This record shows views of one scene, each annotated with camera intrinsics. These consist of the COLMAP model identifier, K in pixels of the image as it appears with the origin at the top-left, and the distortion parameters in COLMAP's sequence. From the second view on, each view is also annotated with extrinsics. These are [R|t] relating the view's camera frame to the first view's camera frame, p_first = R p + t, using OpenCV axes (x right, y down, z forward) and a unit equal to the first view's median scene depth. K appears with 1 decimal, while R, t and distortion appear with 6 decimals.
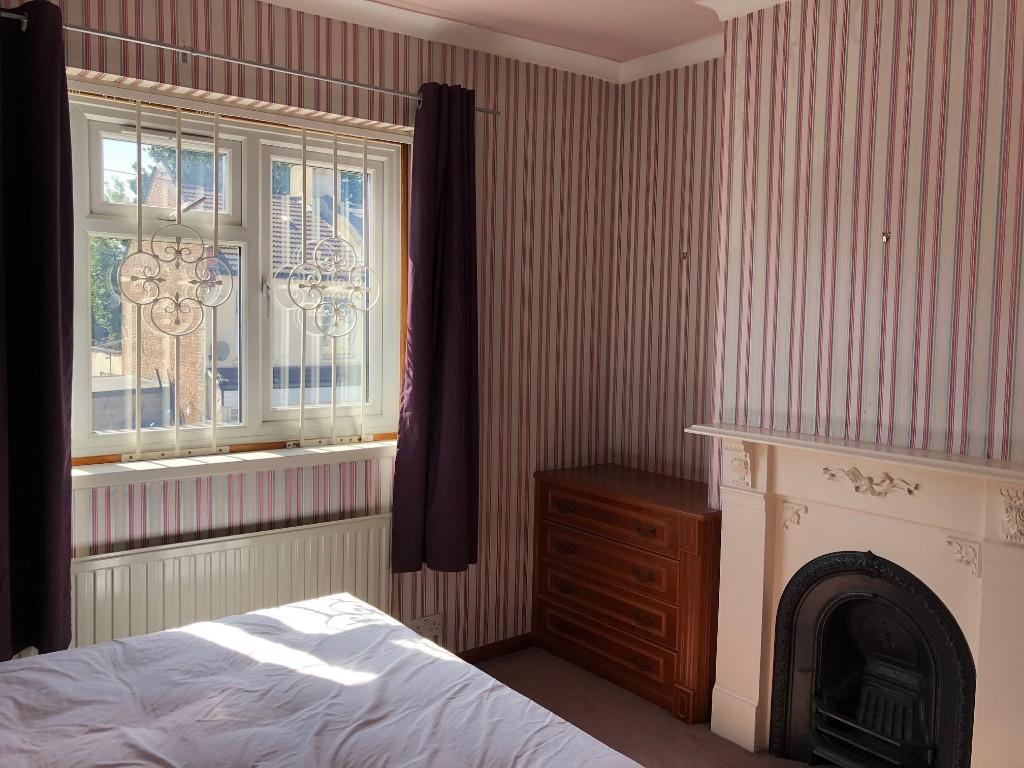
lens RADIAL K [[828.9, 0, 510.5], [0, 828.9, 368.0], [0, 0, 1]] dist [0.000434, 0.000200]
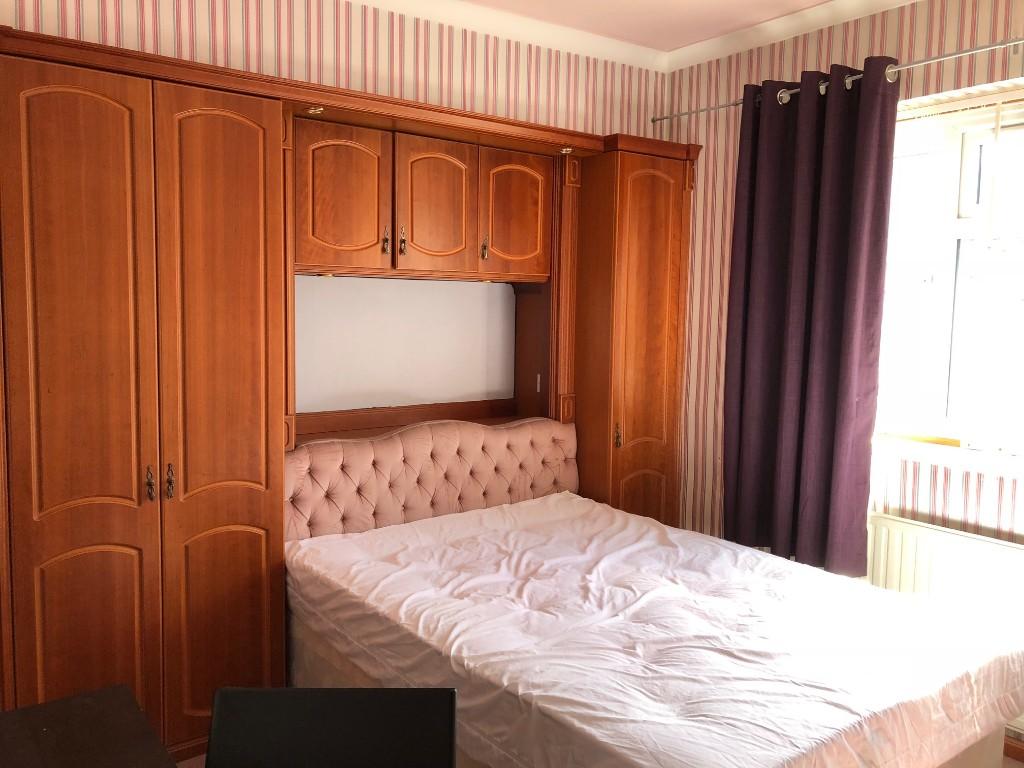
lens RADIAL K [[817.8, 0, 512.0], [0, 817.8, 384.0], [0, 0, 1]] dist [-0.002301, -0.001142]
pose [[0.008048, 0.084348, -0.996404, 0.928037], [-0.076156, 0.993594, 0.083495, -0.019563], [0.997063, 0.075210, 0.014420, 0.646913]]
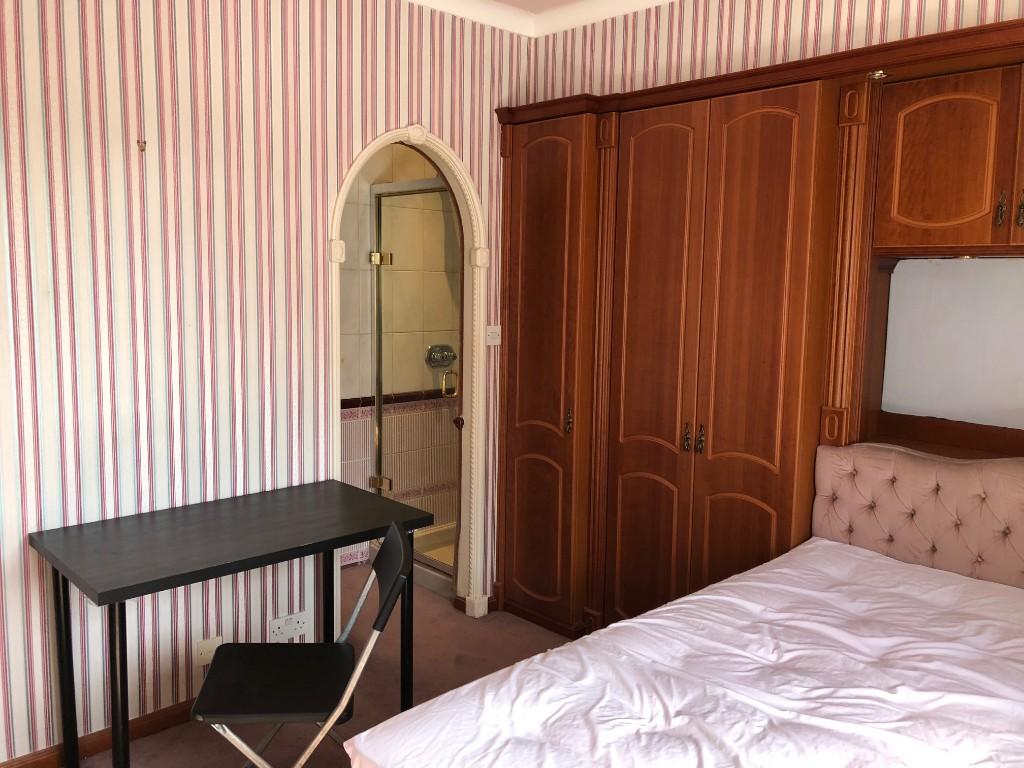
lens RADIAL K [[855.4, 0, 512.0], [0, 855.4, 384.0], [0, 0, 1]] dist [0.004822, 0.001091]
pose [[-0.994013, -0.015163, -0.108208, 0.104885], [-0.034766, 0.982748, 0.181653, -0.103008], [0.103587, 0.184328, -0.977391, 1.721570]]
